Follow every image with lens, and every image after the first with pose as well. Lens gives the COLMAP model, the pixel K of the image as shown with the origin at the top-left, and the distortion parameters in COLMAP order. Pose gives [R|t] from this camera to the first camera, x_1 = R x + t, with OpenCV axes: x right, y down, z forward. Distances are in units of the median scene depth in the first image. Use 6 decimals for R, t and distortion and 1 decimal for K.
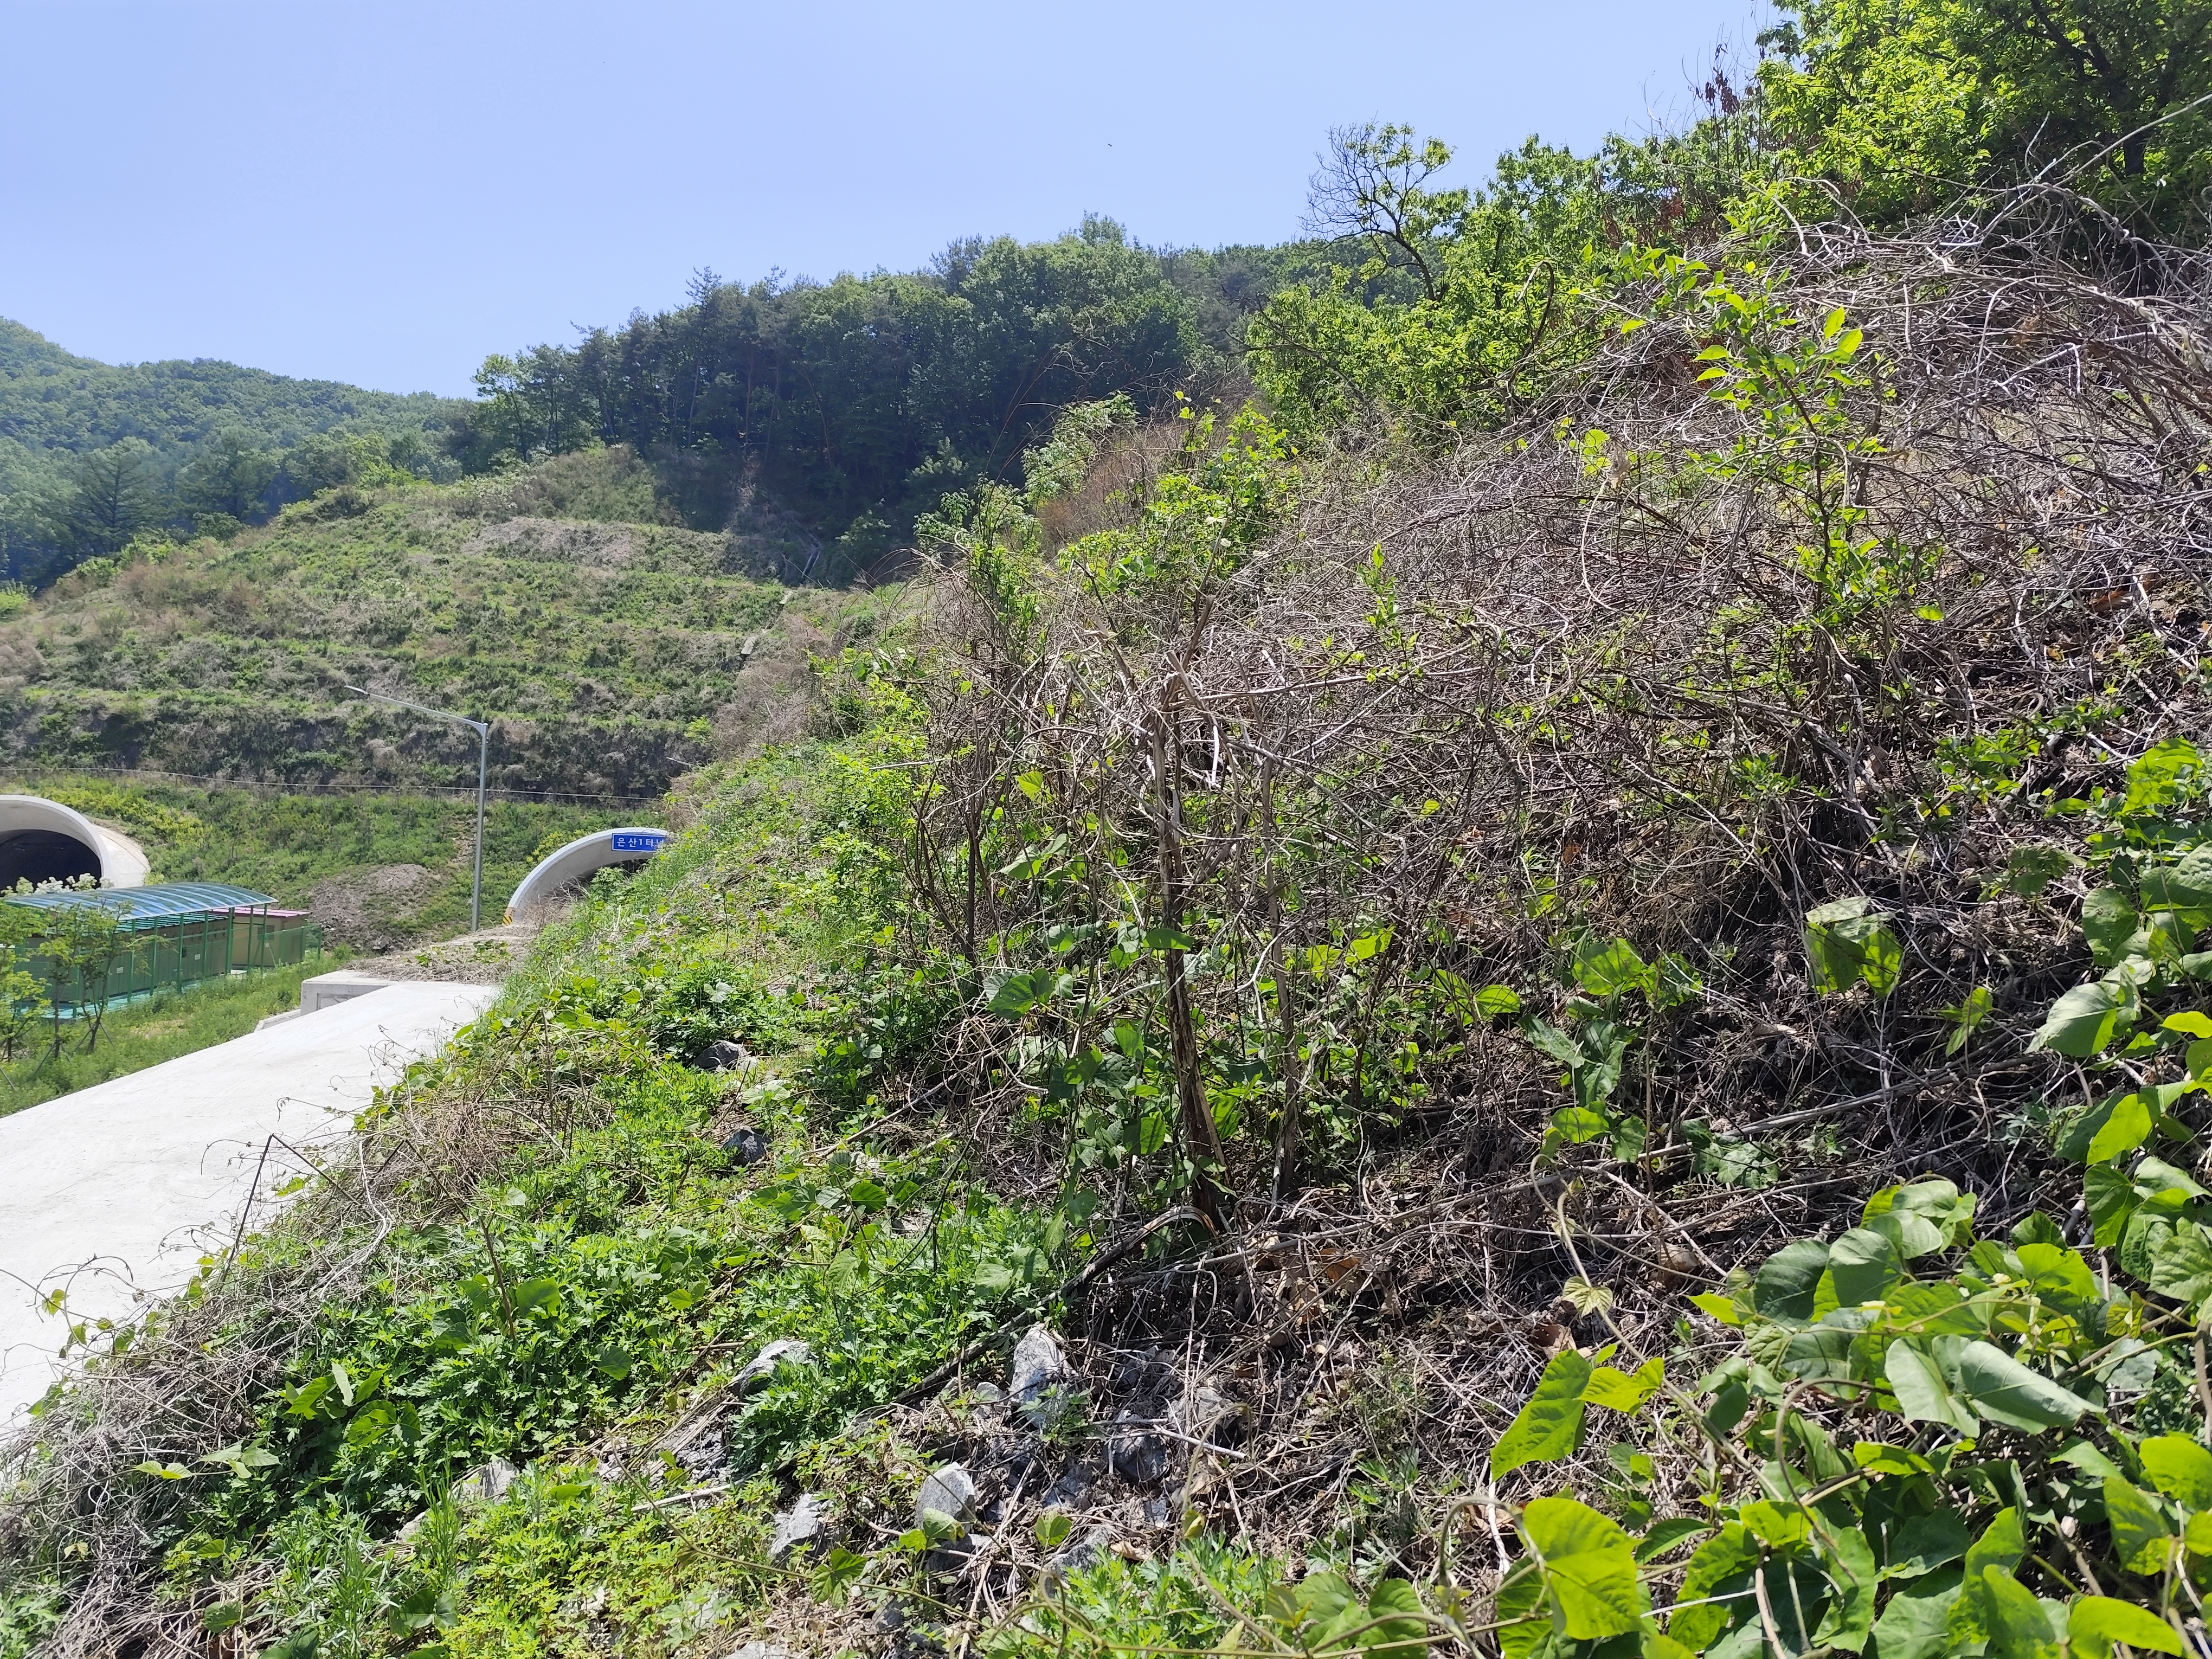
lens RADIAL K [[1523.6, 0, 1109.1], [0, 1523.6, 814.0], [0, 0, 1]] dist [0.042927, -0.045217]
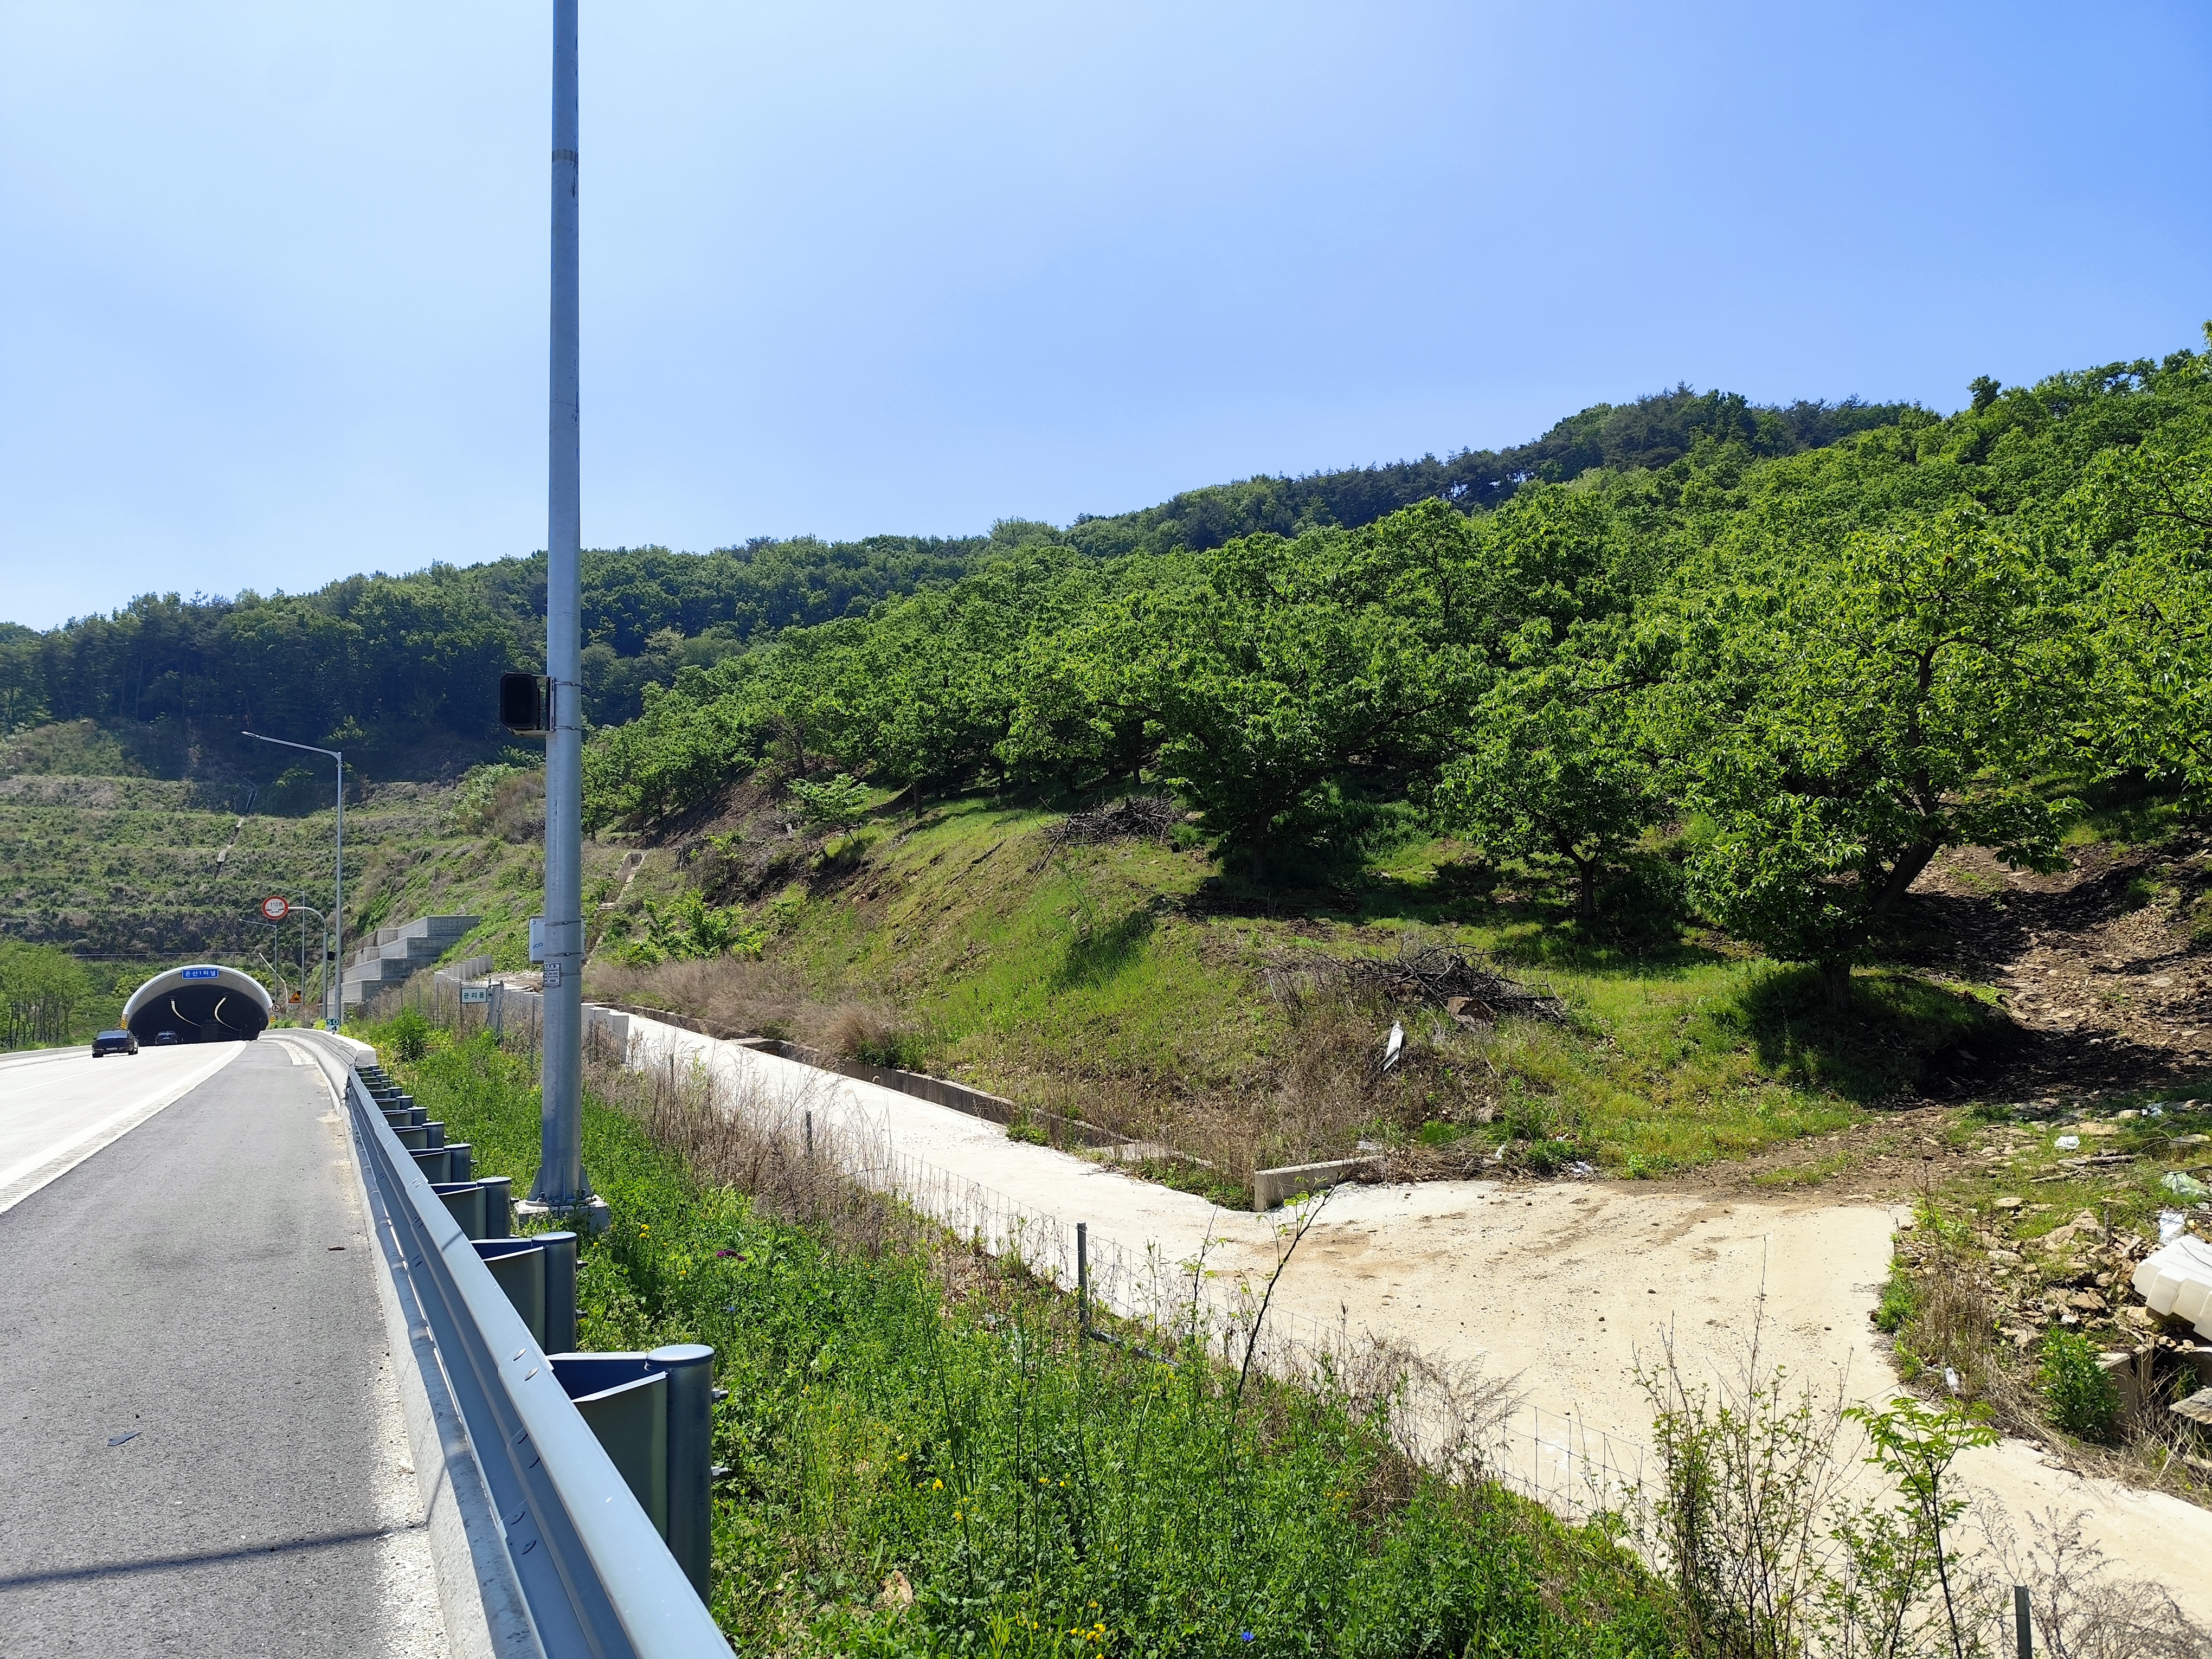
lens RADIAL K [[1529.2, 0, 1100.8], [0, 1529.2, 827.6], [0, 0, 1]] dist [0.028619, -0.024746]
pose [[0.910960, -0.048159, 0.409673, -0.070905], [0.087593, 0.993096, -0.078030, 0.070475], [-0.403087, 0.106967, 0.908889, -0.902613]]
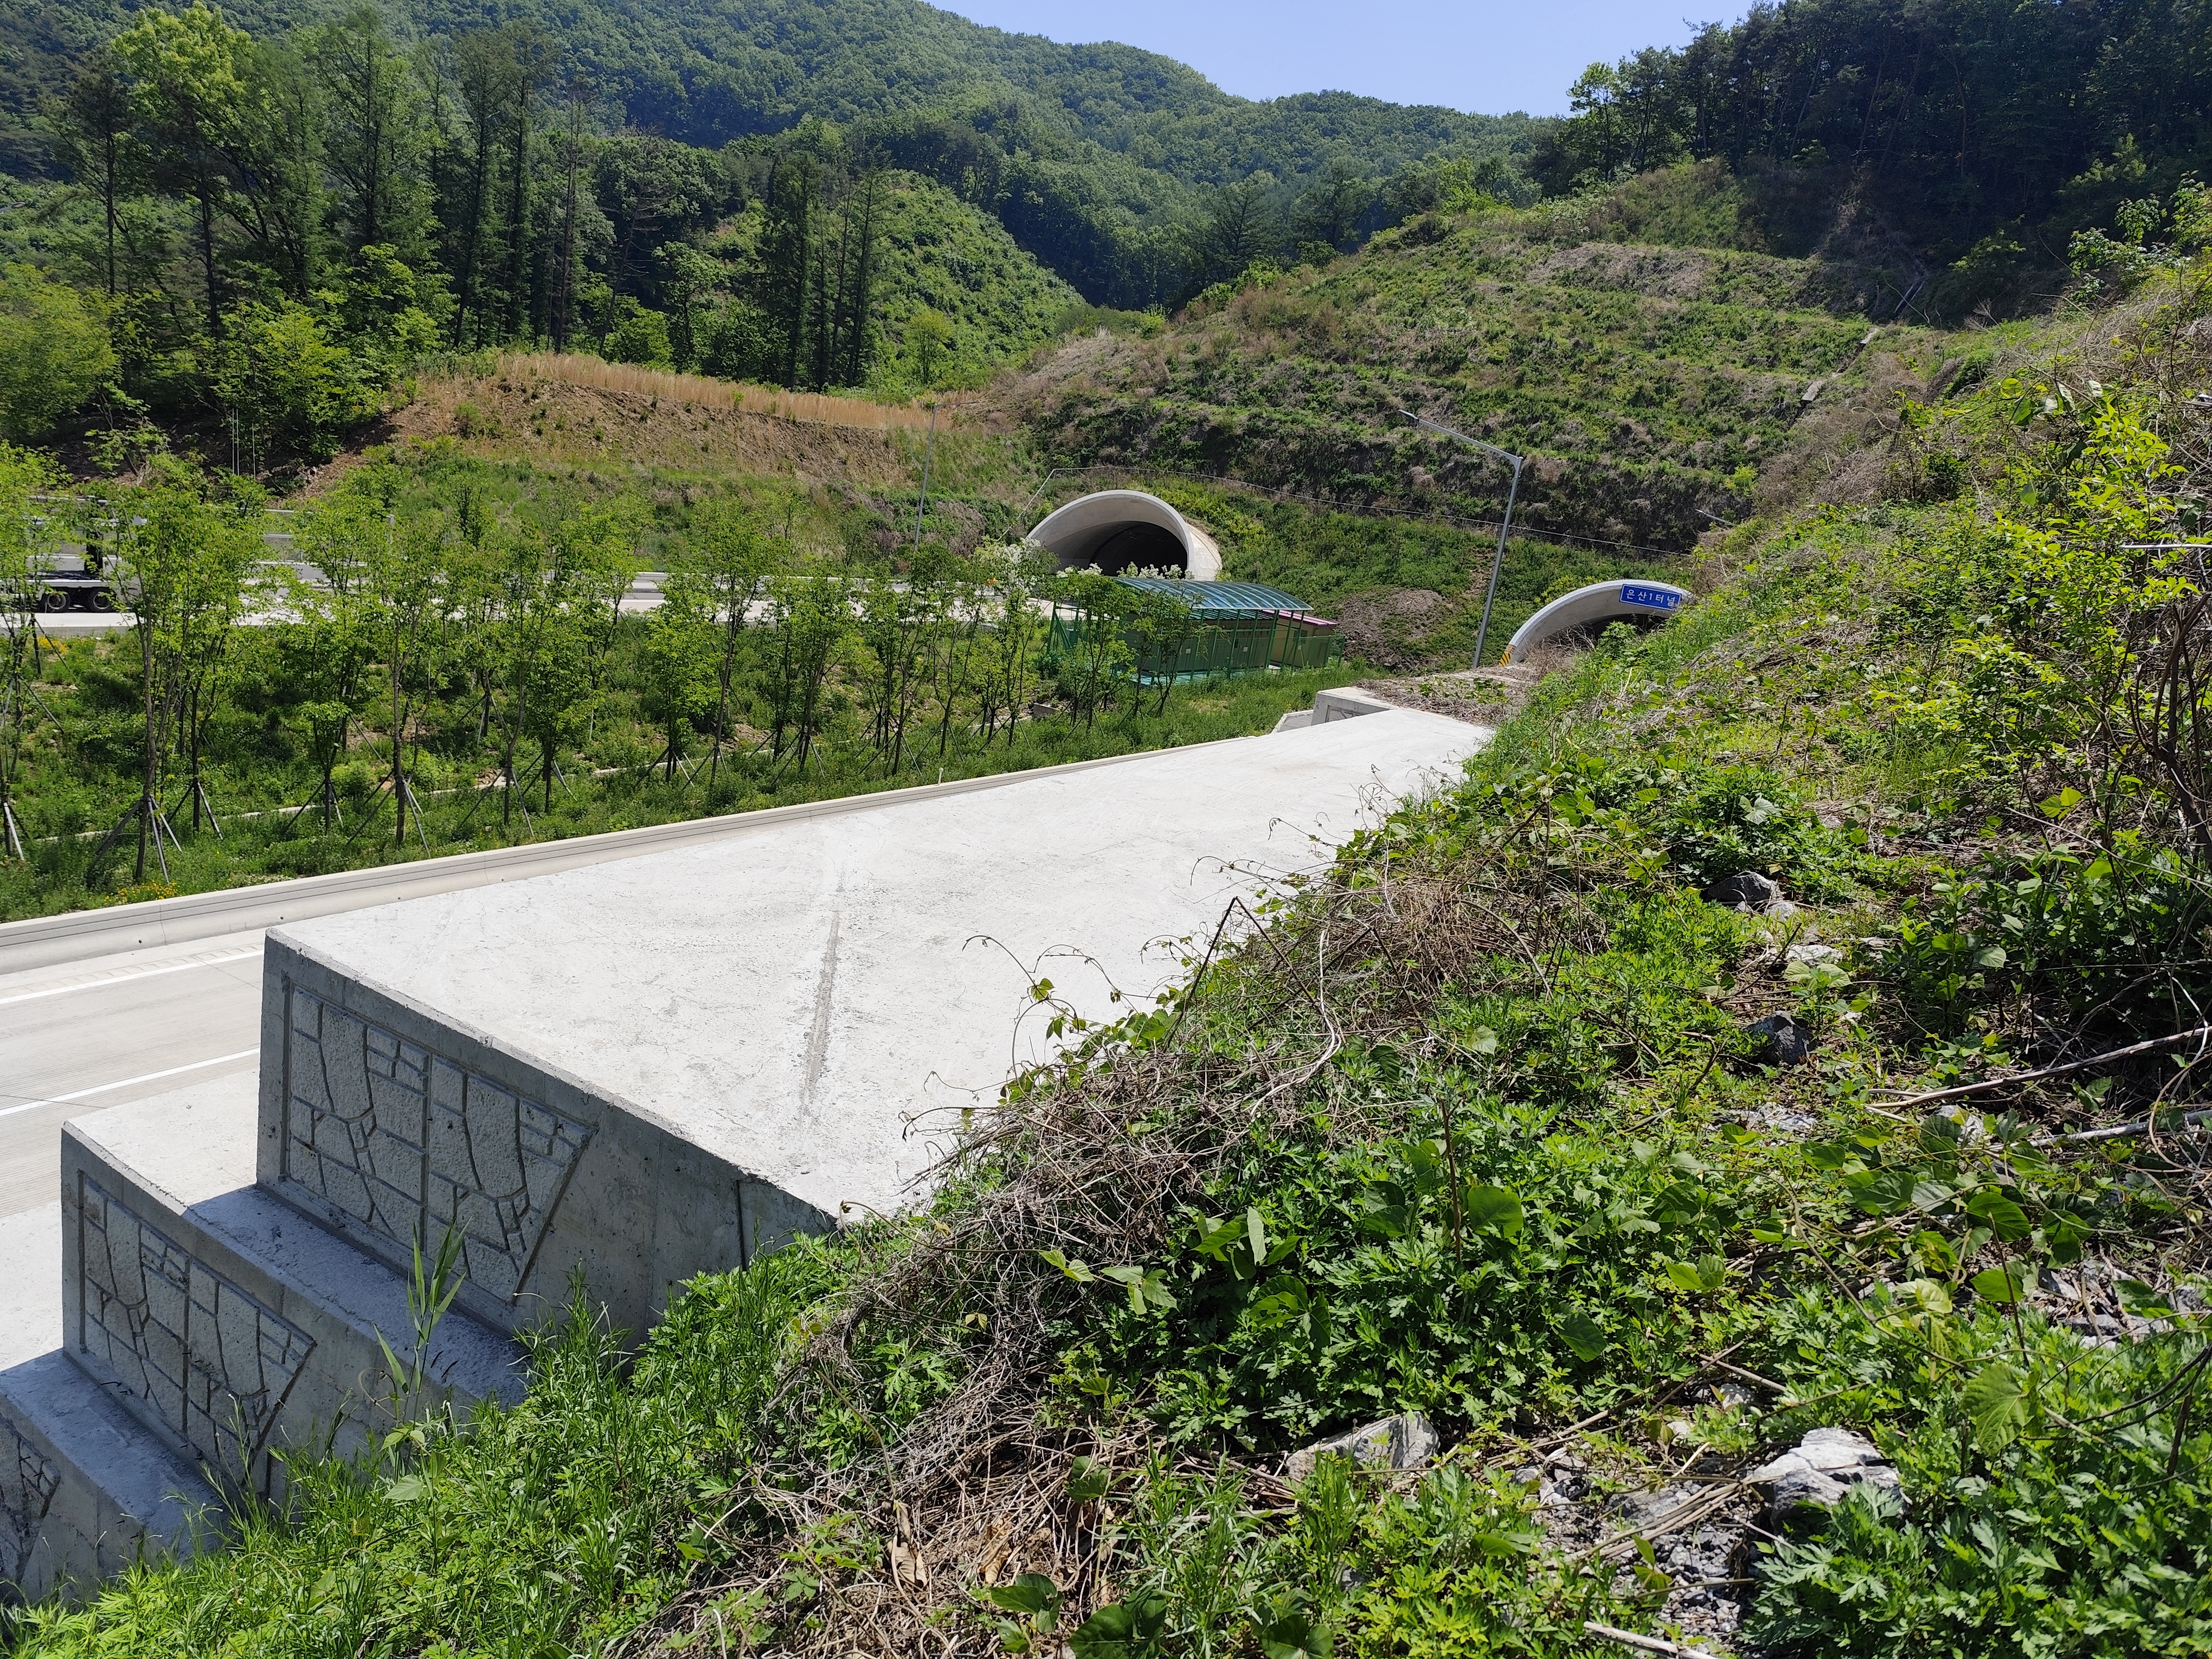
lens RADIAL K [[1529.2, 0, 1100.8], [0, 1529.2, 827.6], [0, 0, 1]] dist [0.028619, -0.024746]
pose [[0.796552, 0.212786, -0.565887, -0.004510], [-0.113371, 0.971983, 0.205903, -0.000021], [0.593846, -0.099858, 0.798358, 0.009726]]
